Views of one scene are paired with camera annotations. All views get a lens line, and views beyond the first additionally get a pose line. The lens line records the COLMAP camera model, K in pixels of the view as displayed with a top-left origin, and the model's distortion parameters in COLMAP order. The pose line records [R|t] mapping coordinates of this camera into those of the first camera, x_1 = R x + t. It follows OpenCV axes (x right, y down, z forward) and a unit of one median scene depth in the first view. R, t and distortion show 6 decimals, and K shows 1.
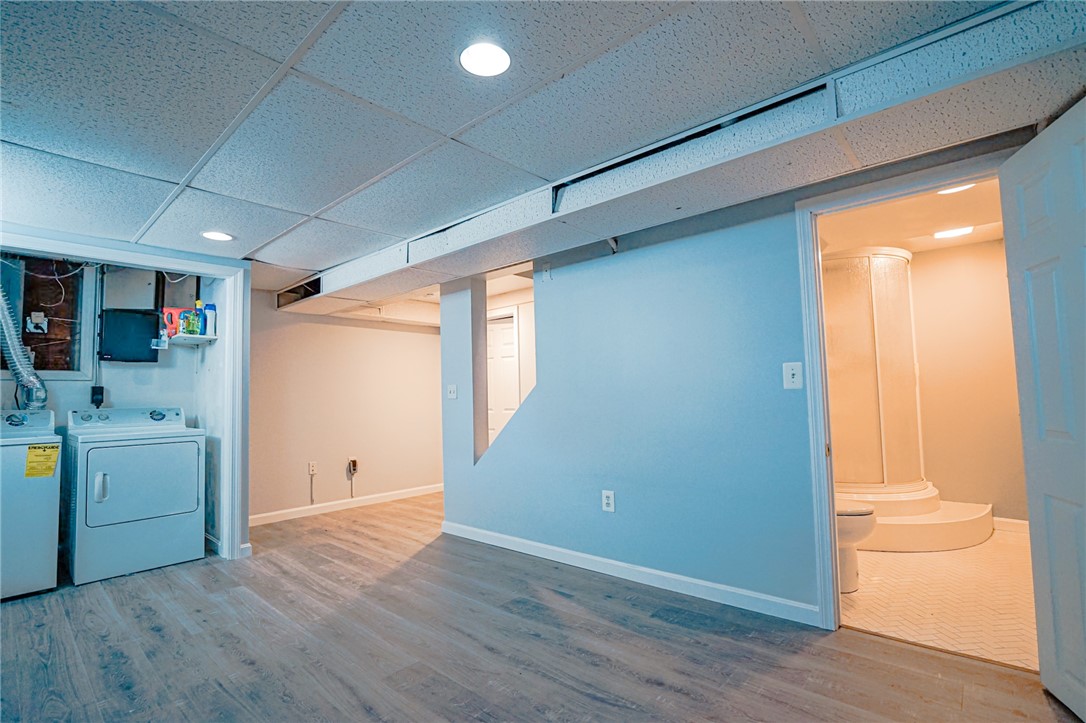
lens RADIAL K [[509.9, 0, 543.4], [0, 509.9, 358.8], [0, 0, 1]] dist [-0.050675, 0.018900]
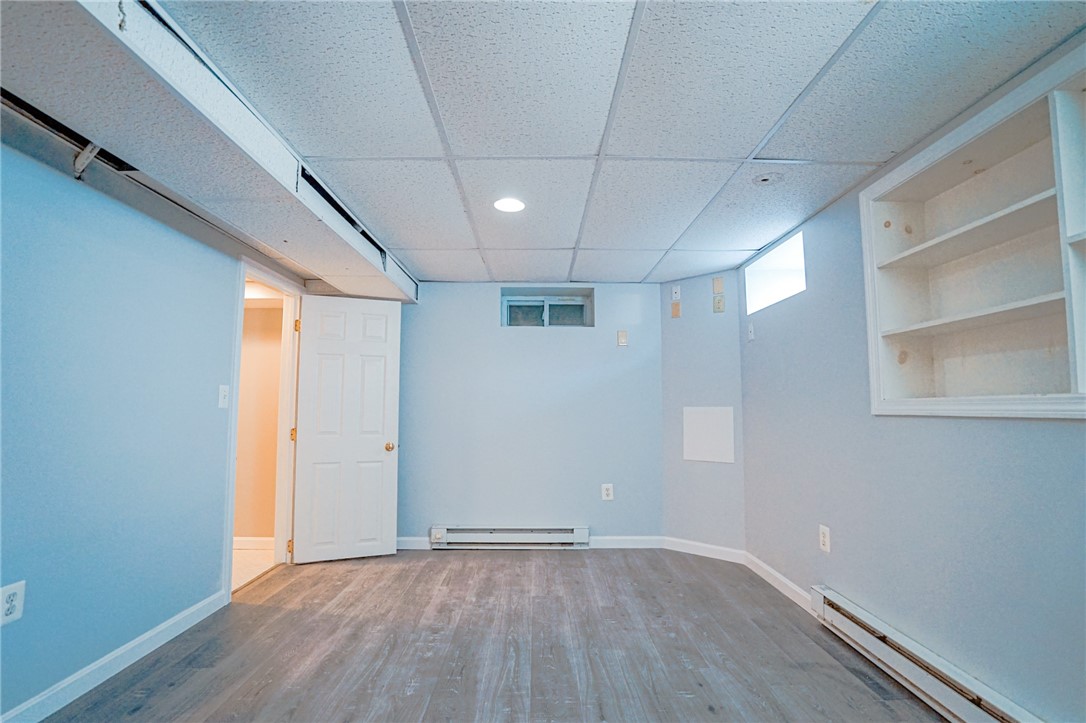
lens RADIAL K [[509.9, 0, 544.3], [0, 509.9, 365.0], [0, 0, 1]] dist [-0.050675, 0.018900]
pose [[-0.679009, 0.088559, 0.728769, -0.966709], [-0.035935, 0.987498, -0.153481, 0.126673], [-0.733250, -0.130403, -0.667338, 1.401180]]
